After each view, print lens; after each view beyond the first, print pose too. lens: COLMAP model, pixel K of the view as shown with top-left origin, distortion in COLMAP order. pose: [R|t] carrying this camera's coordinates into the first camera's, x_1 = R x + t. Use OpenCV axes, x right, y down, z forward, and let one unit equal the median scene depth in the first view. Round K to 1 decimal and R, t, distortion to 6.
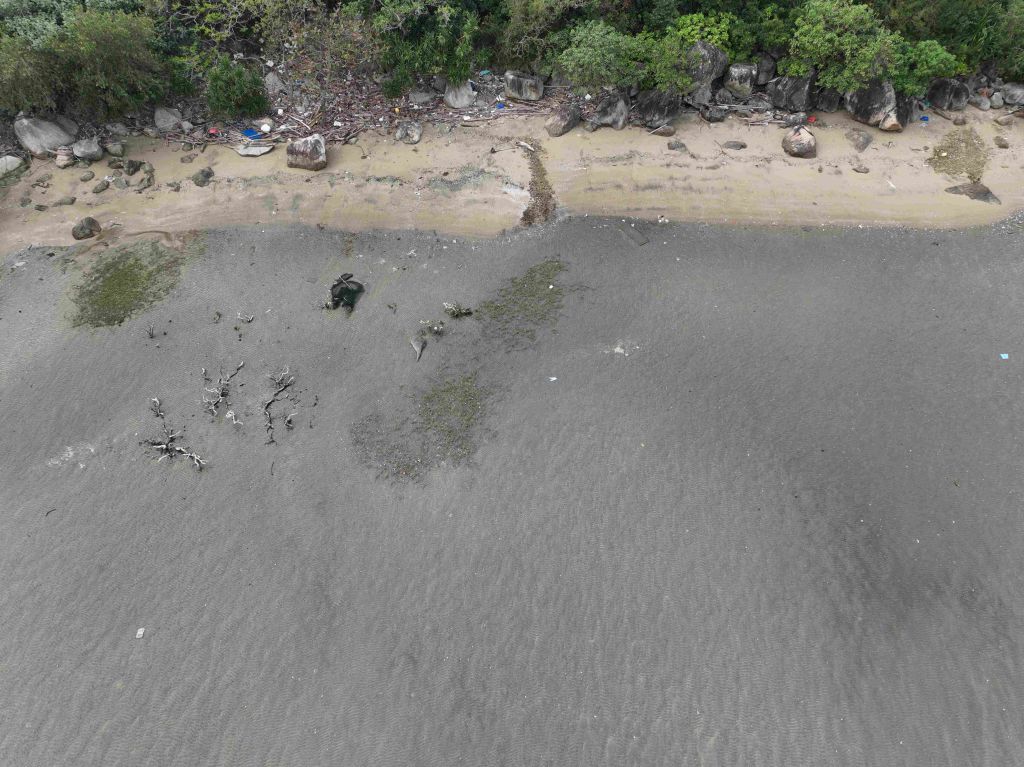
lens RADIAL K [[721.0, 0, 511.8], [0, 721.0, 381.4], [0, 0, 1]] dist [-0.004369, 0.027575]
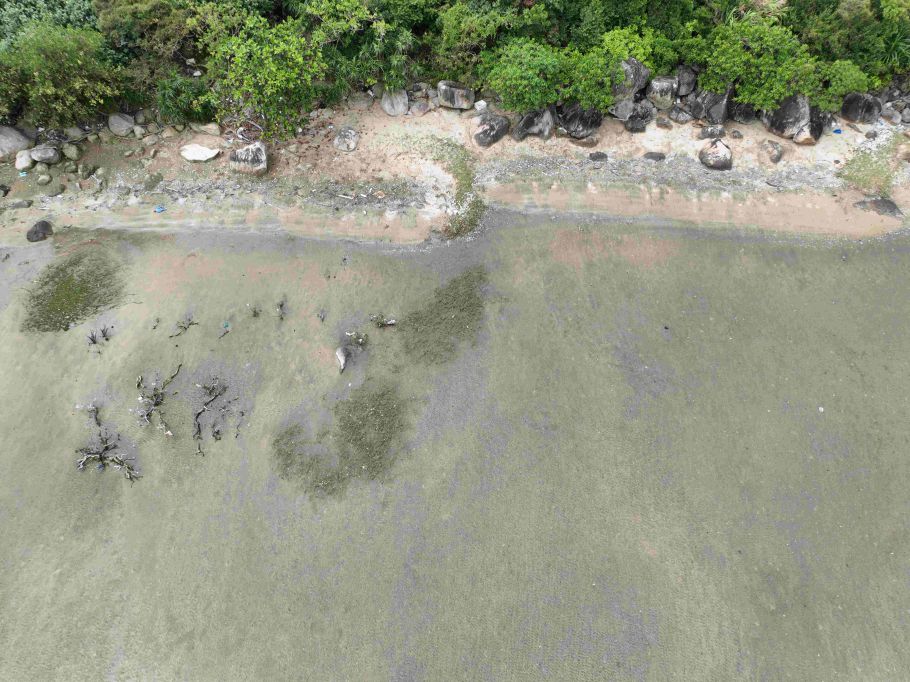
lens RADIAL K [[640.7, 0, 453.4], [0, 640.7, 341.4], [0, 0, 1]] dist [-0.004369, 0.027575]
pose [[0.999658, 0.018881, -0.018070, 0.038388], [-0.018269, 0.999274, 0.033428, -0.083709], [0.018688, -0.033086, 0.999278, 0.050617]]
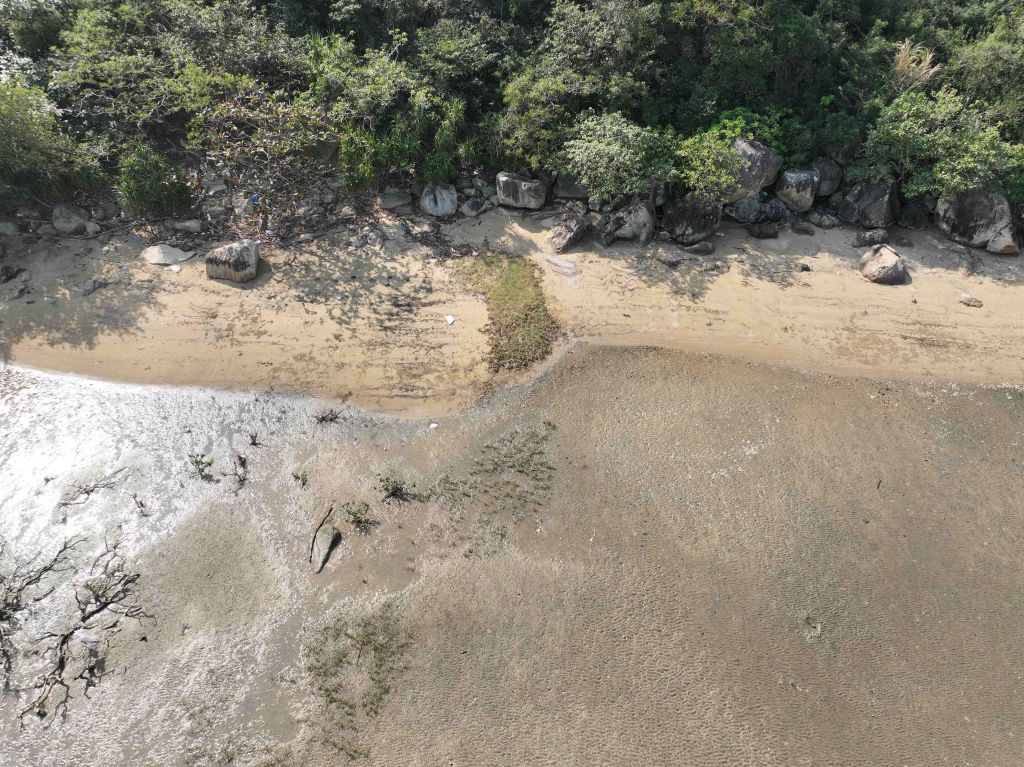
lens RADIAL K [[721.0, 0, 511.3], [0, 721.0, 378.8], [0, 0, 1]] dist [-0.004369, 0.027575]
pose [[0.998746, 0.029251, -0.040618, 0.046674], [-0.036075, 0.983189, -0.178994, -0.066452], [0.034699, 0.180235, 0.983011, 0.268522]]
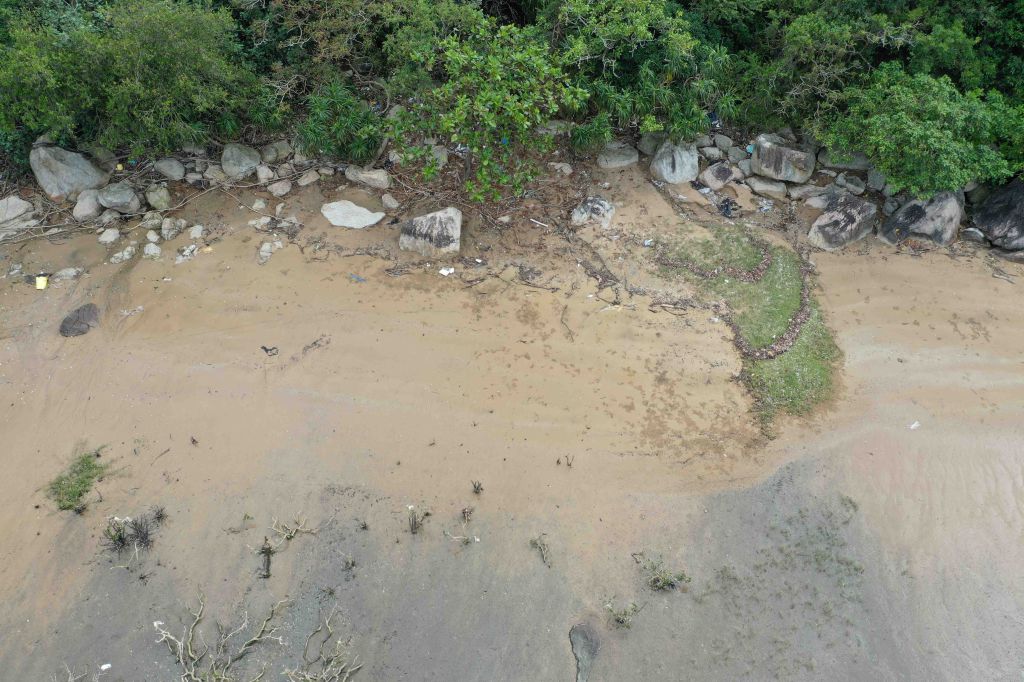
lens RADIAL K [[802.6, 0, 511.8], [0, 802.6, 335.0], [0, 0, 1]] dist [-0.007789, -0.003882]
pose [[0.982067, 0.122071, -0.143678, -0.100798], [-0.137253, 0.985377, -0.100961, -0.164190], [0.129252, 0.118870, 0.984461, 0.317896]]
